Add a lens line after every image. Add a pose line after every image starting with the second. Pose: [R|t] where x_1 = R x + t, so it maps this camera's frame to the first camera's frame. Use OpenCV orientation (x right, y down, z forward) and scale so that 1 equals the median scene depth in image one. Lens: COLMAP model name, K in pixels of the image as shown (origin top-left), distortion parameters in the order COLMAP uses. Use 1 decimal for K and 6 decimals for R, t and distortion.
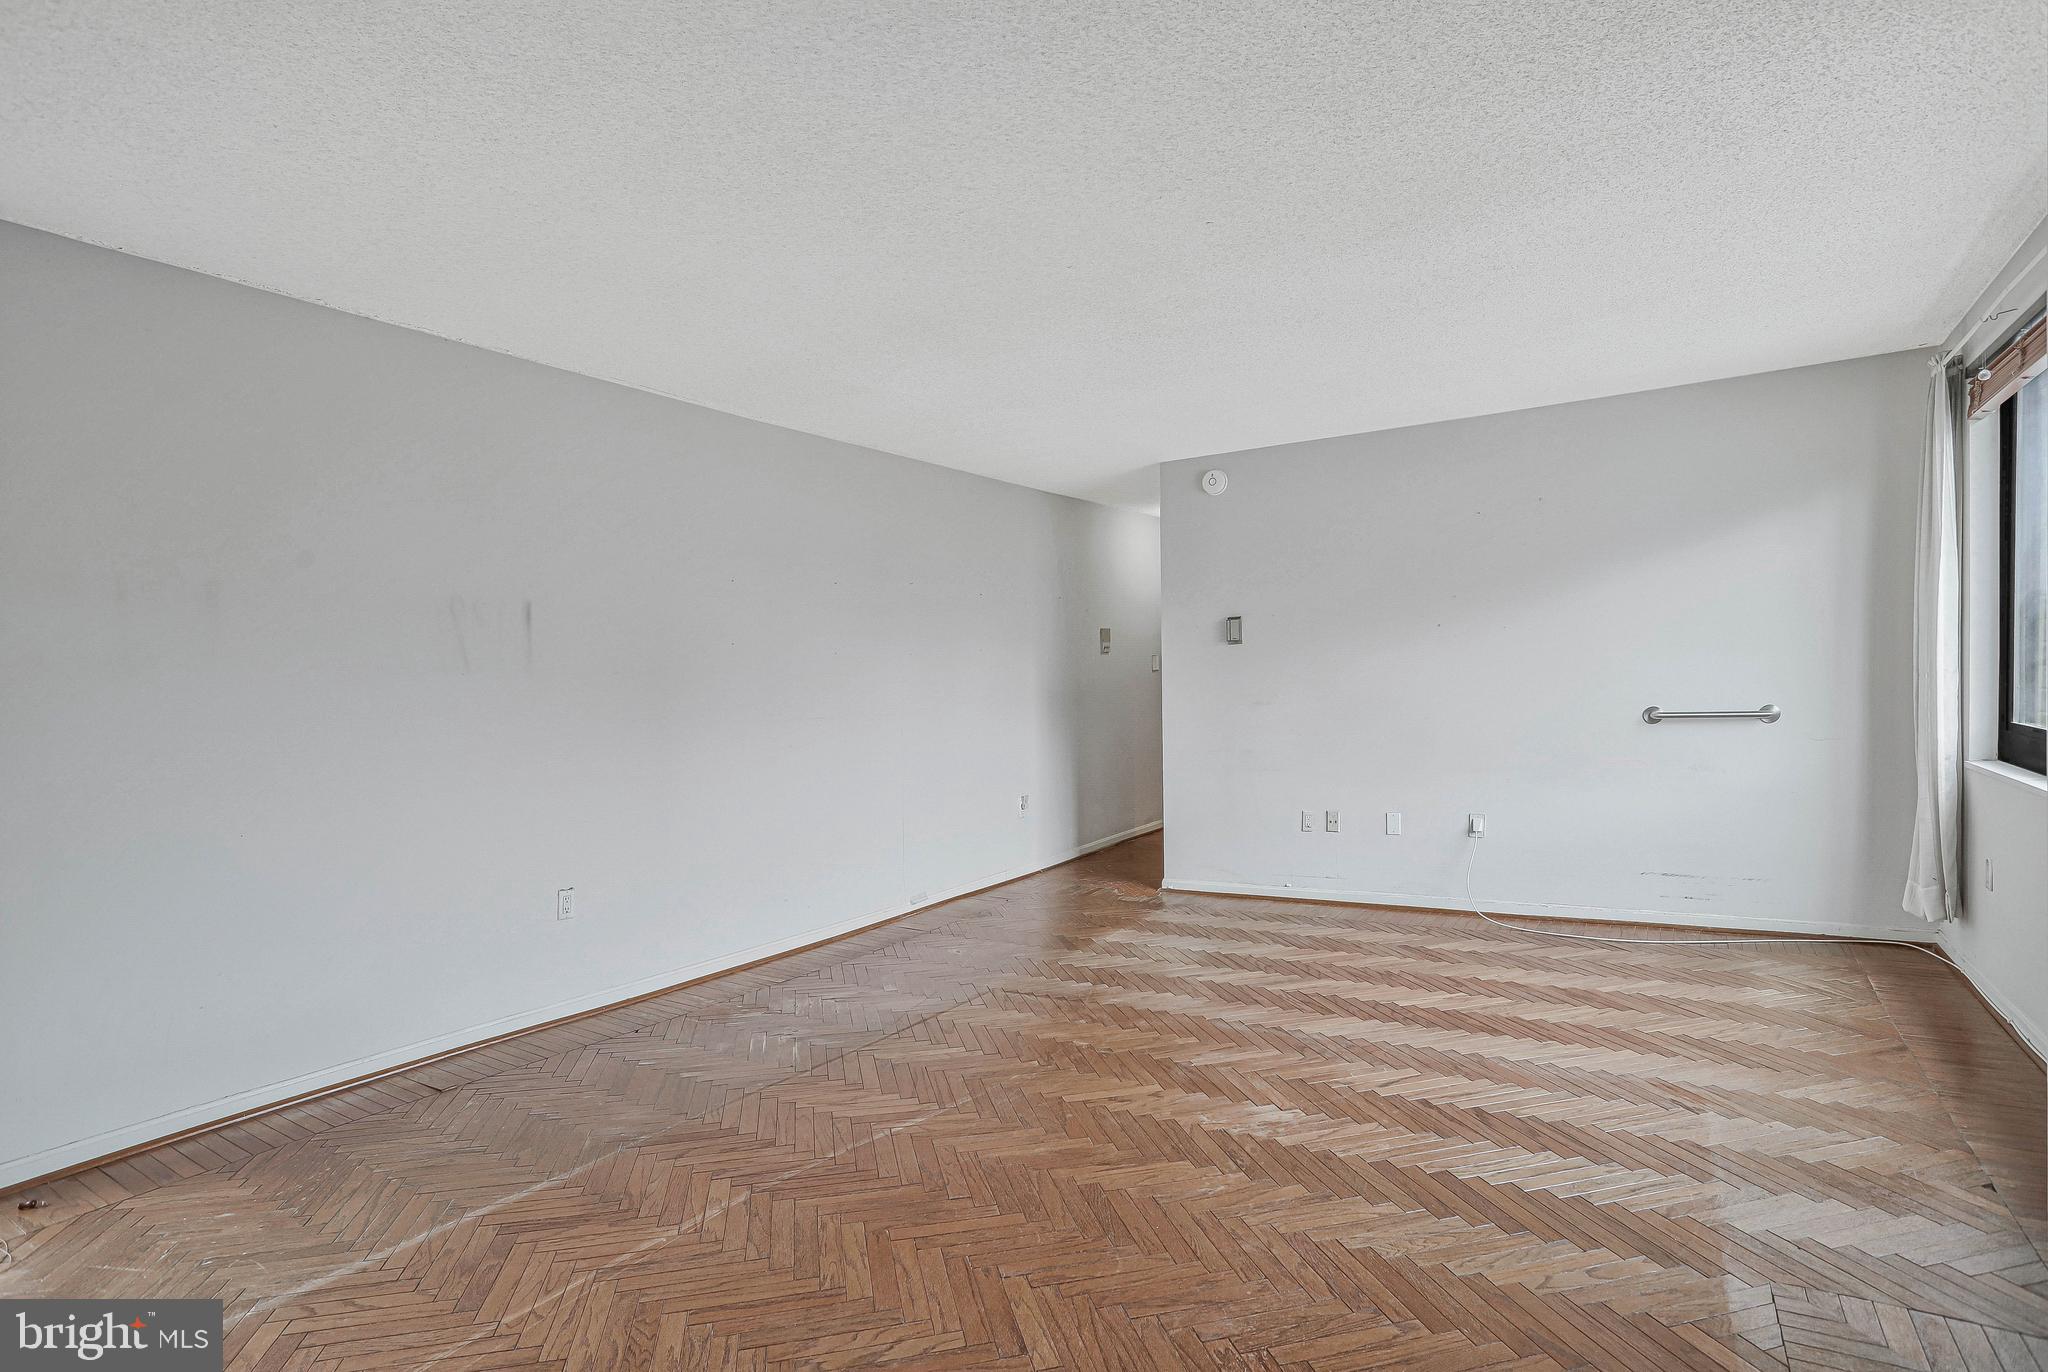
lens RADIAL K [[1080.4, 0, 1021.1], [0, 1080.4, 711.2], [0, 0, 1]] dist [-0.003948, -0.000050]
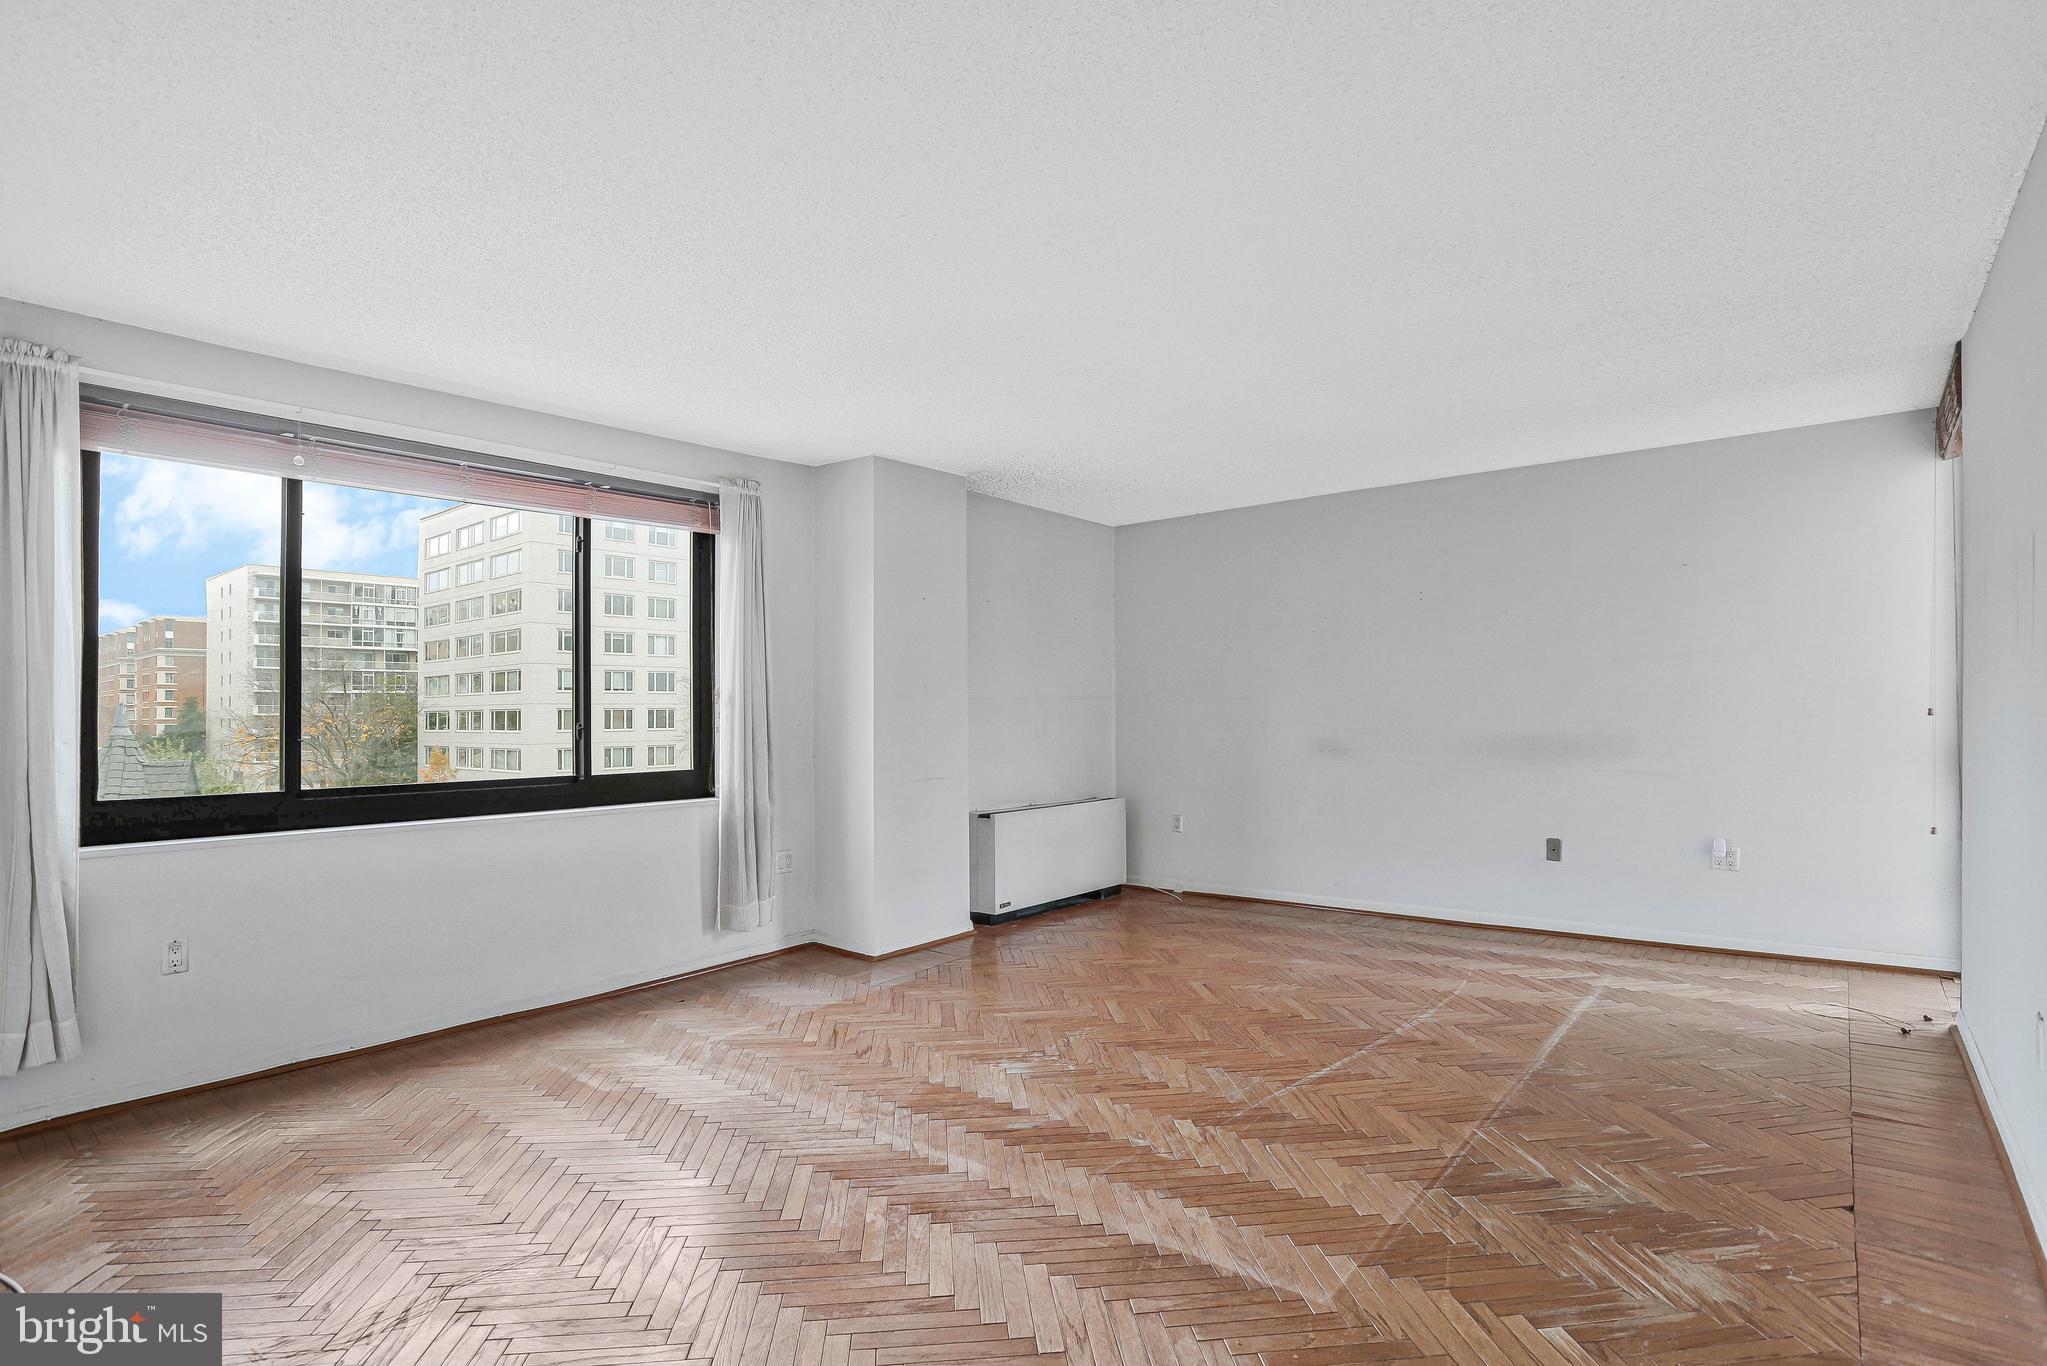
lens RADIAL K [[1079.9, 0, 1020.6], [0, 1079.9, 708.2], [0, 0, 1]] dist [-0.003948, -0.000050]
pose [[-0.991835, 0.041732, 0.120504, 0.040372], [0.045538, 0.998542, 0.029002, -0.045150], [-0.119117, 0.034253, -0.992289, 1.443032]]
